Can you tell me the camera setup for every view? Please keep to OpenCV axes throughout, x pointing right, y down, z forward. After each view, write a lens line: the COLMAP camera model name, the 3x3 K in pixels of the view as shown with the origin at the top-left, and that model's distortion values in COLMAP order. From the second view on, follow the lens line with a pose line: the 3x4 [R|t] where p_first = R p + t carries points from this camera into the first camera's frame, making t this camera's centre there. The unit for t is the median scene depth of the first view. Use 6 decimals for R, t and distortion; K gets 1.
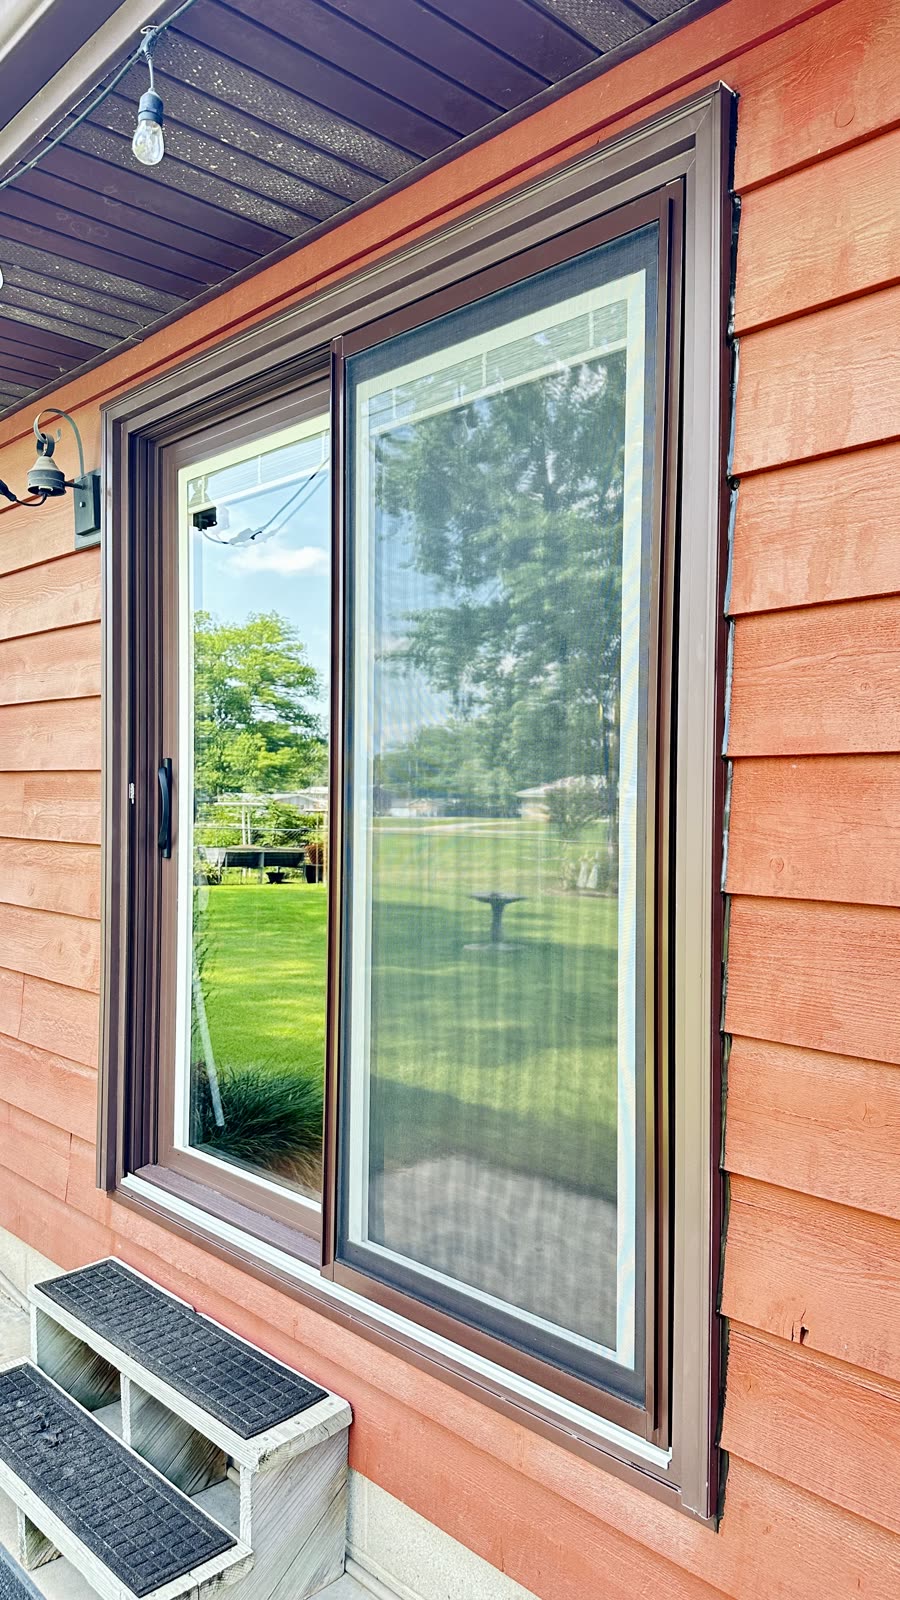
lens RADIAL K [[1115.1, 0, 450.0], [0, 1115.1, 800.0], [0, 0, 1]] dist [0.107984, -0.168037]
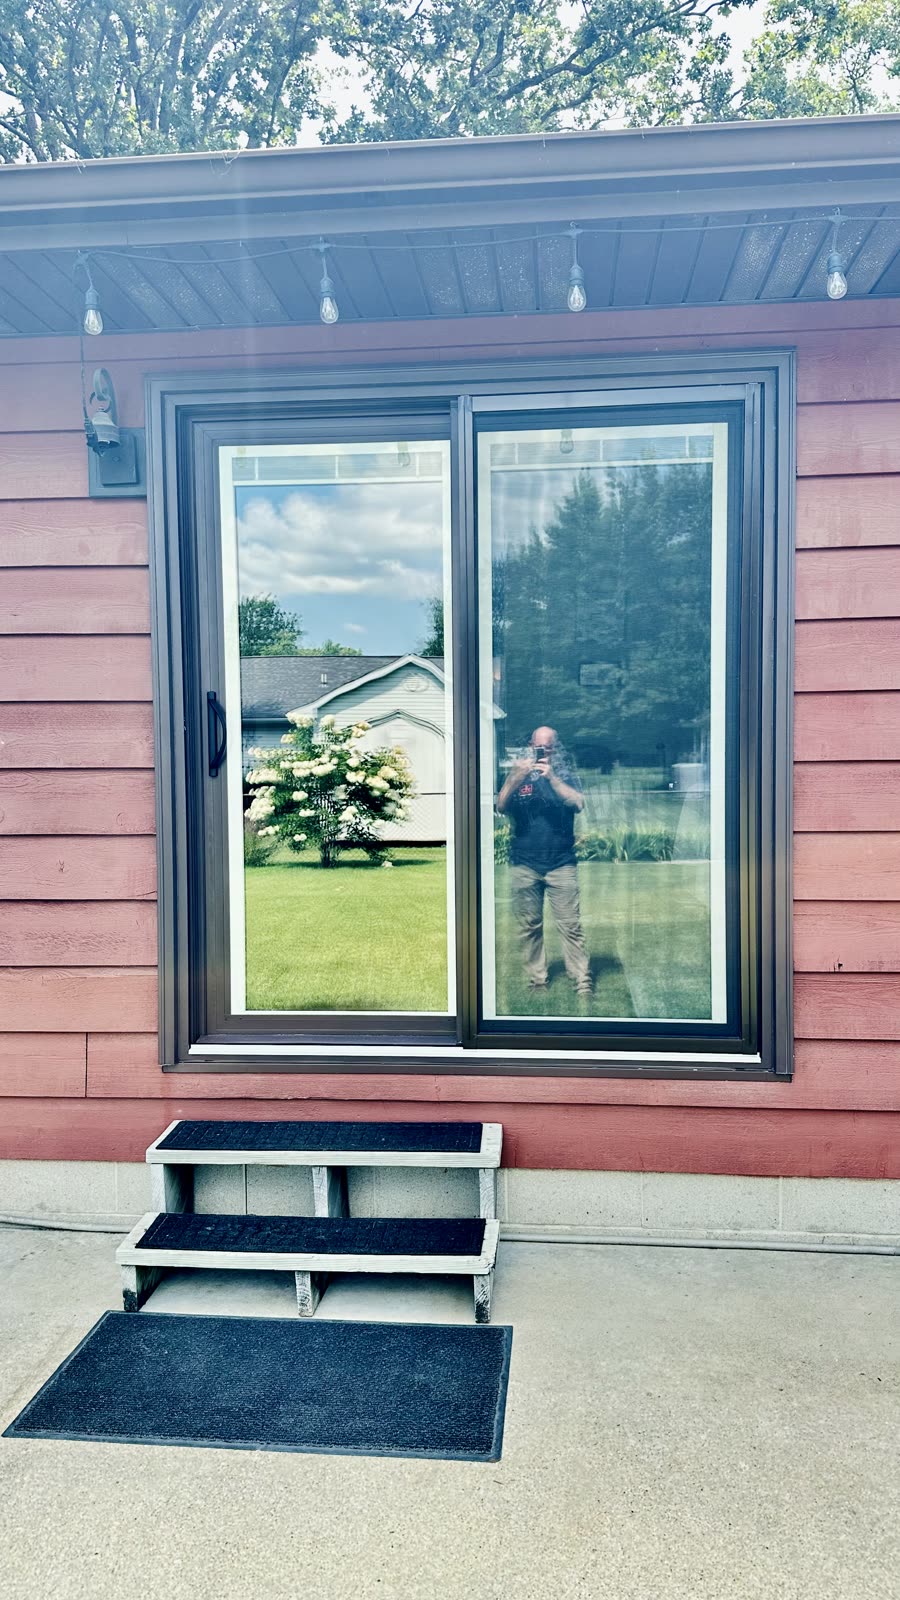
lens RADIAL K [[1115.1, 0, 450.0], [0, 1115.1, 800.0], [0, 0, 1]] dist [0.107984, -0.168037]
pose [[0.755347, -0.037598, 0.654246, -1.342245], [0.018140, 0.999170, 0.036477, 0.060454], [-0.655074, -0.015685, 0.755402, -0.087413]]
